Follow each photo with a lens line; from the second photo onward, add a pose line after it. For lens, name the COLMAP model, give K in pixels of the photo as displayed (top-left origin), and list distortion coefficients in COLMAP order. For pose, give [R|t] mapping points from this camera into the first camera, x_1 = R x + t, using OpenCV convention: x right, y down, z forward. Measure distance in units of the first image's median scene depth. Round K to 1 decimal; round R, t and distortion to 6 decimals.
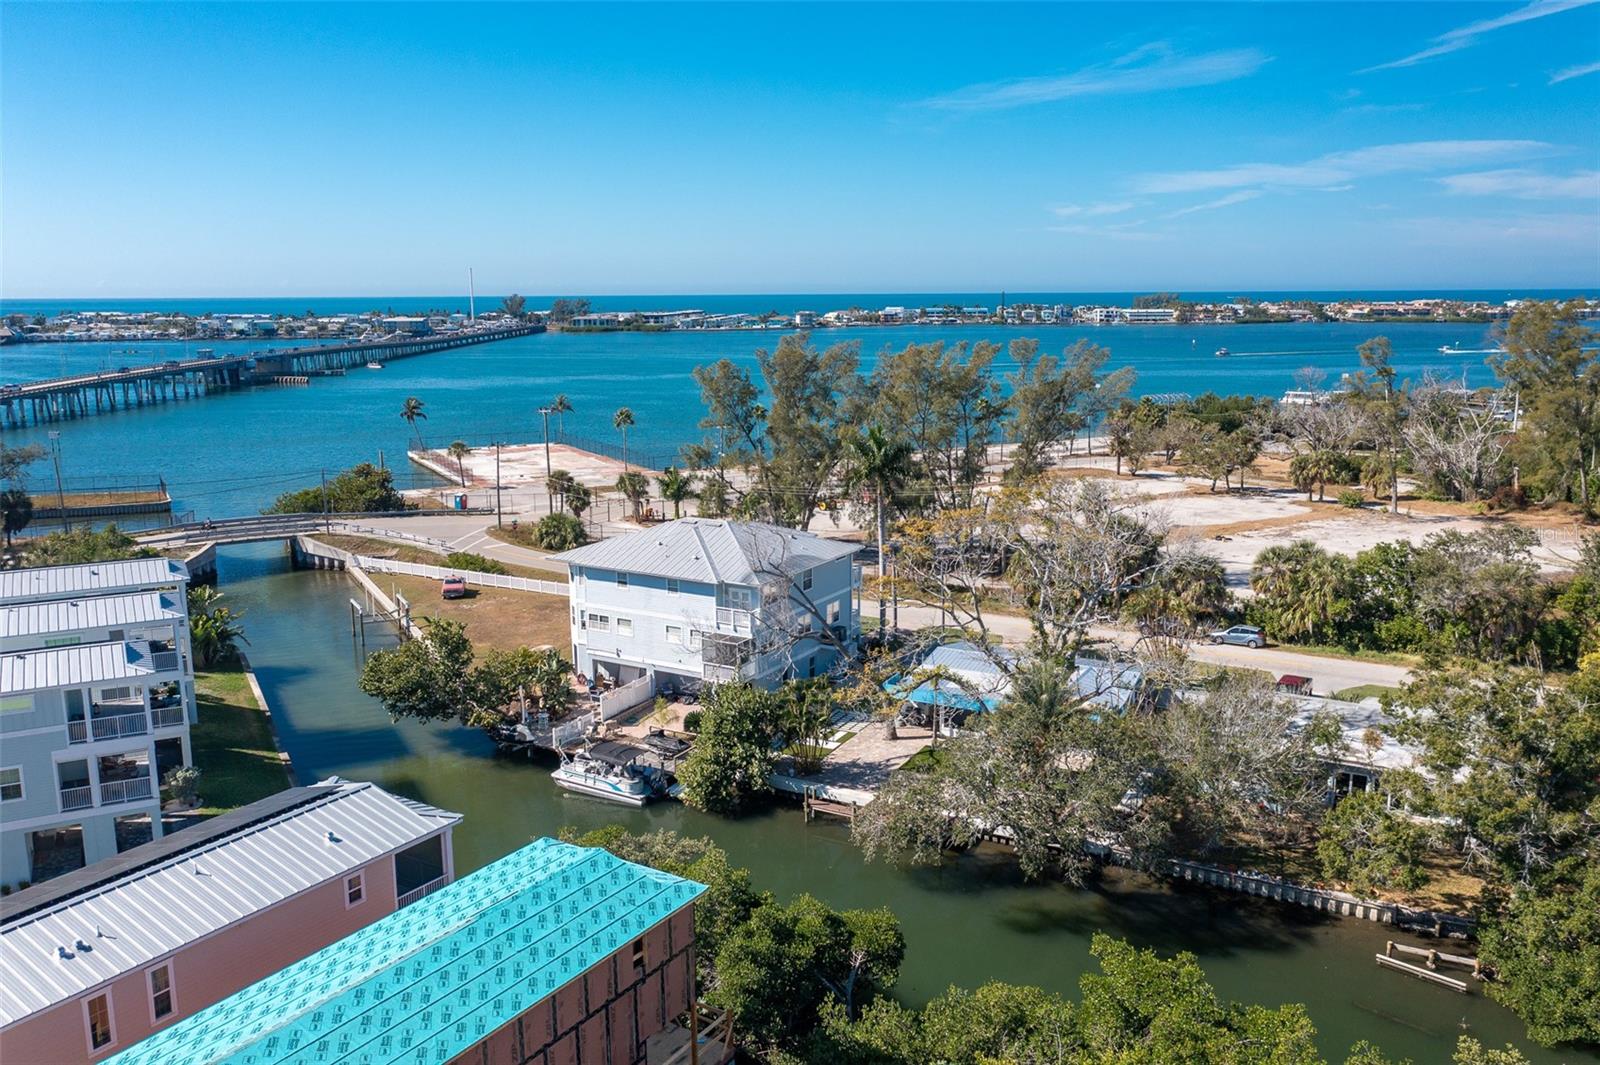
lens RADIAL K [[1281.3, 0, 800.0], [0, 1281.3, 532.5], [0, 0, 1]] dist [-0.006847, 0.006123]
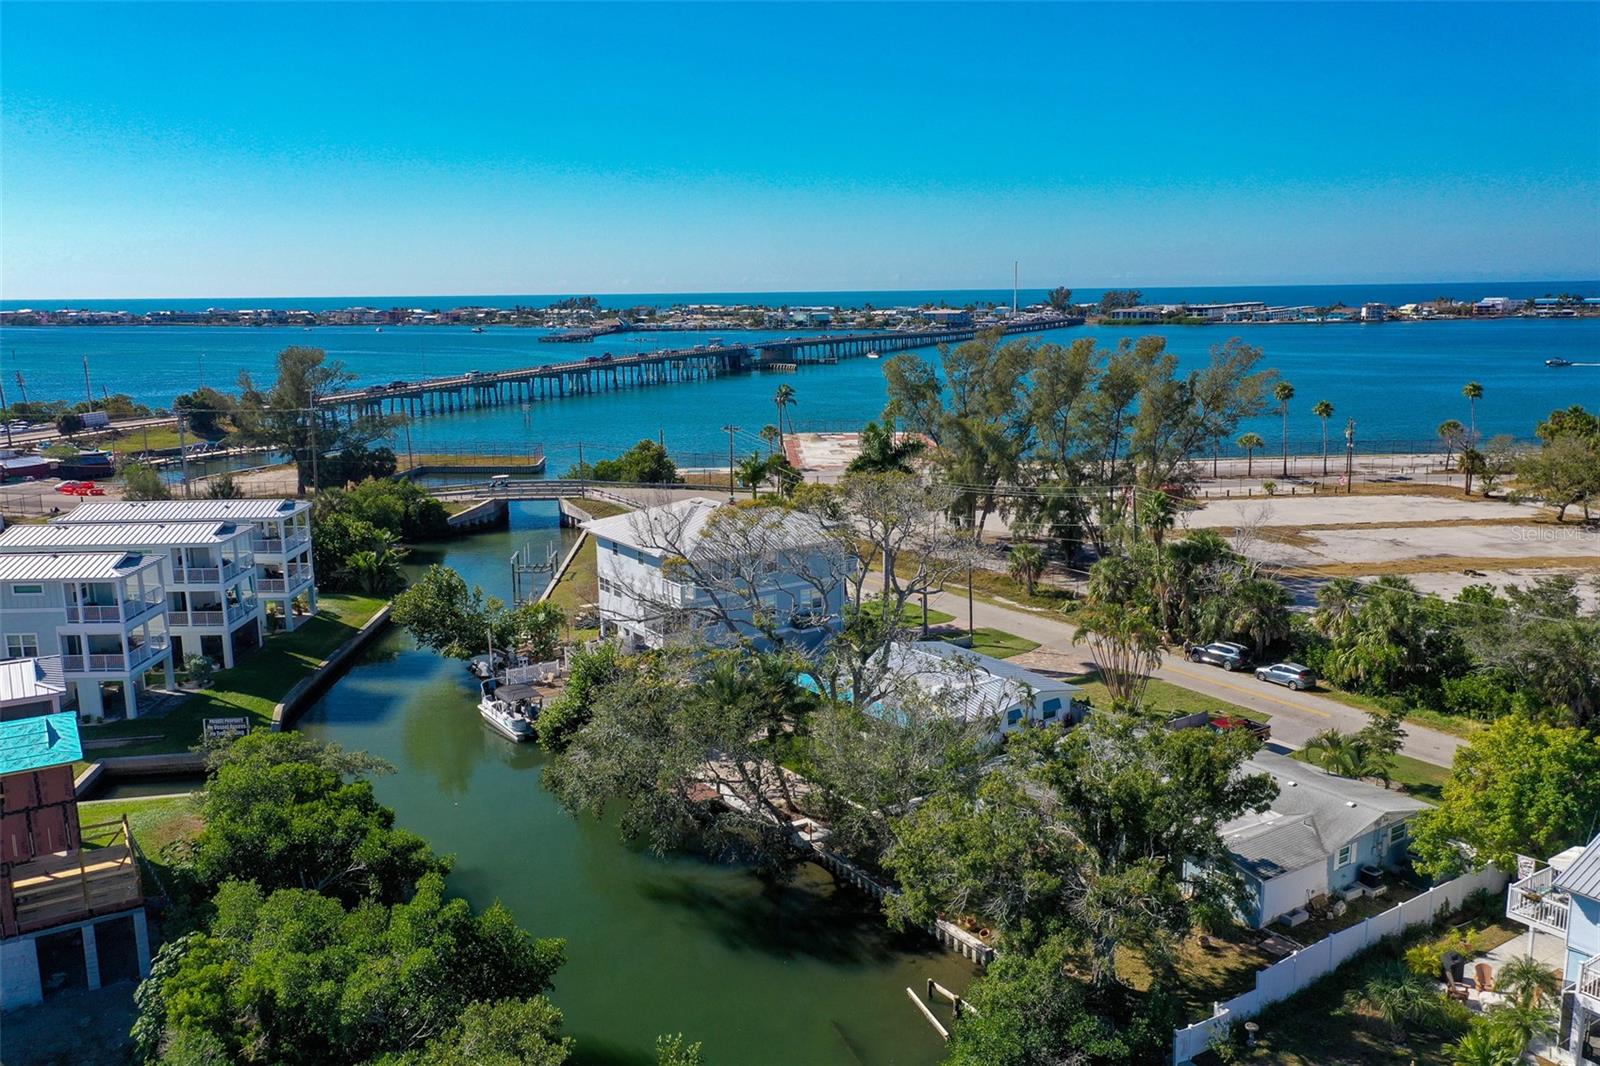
lens RADIAL K [[1282.1, 0, 800.0], [0, 1282.1, 533.0], [0, 0, 1]] dist [0.005983, 0.009918]
pose [[0.895136, 0.076897, -0.439111, 0.314954], [-0.074197, 0.996970, 0.023337, -0.009157], [0.439576, 0.011691, 0.898129, 0.043713]]
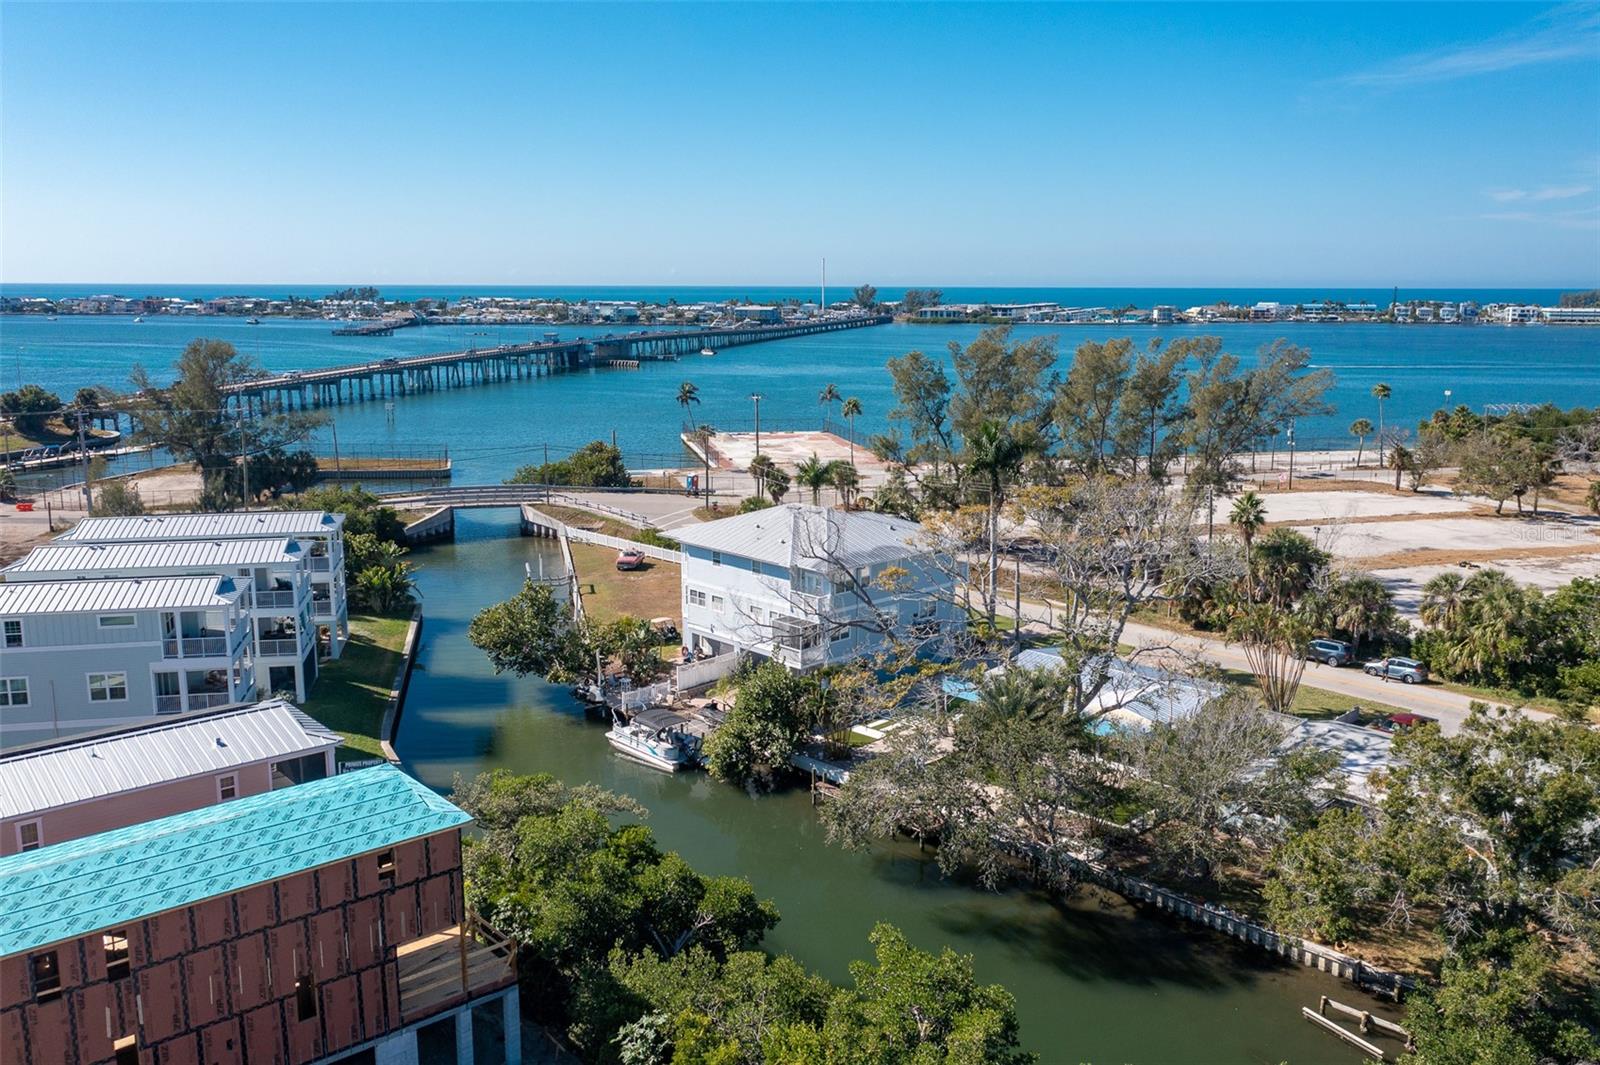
lens RADIAL K [[1311.1, 0, 800.0], [0, 1311.1, 532.5], [0, 0, 1]] dist [-0.005580, 0.007045]
pose [[0.959272, 0.060775, -0.275868, 0.139803], [-0.060192, 0.998131, 0.010589, 0.000217], [0.275996, 0.006447, 0.961137, -0.003352]]
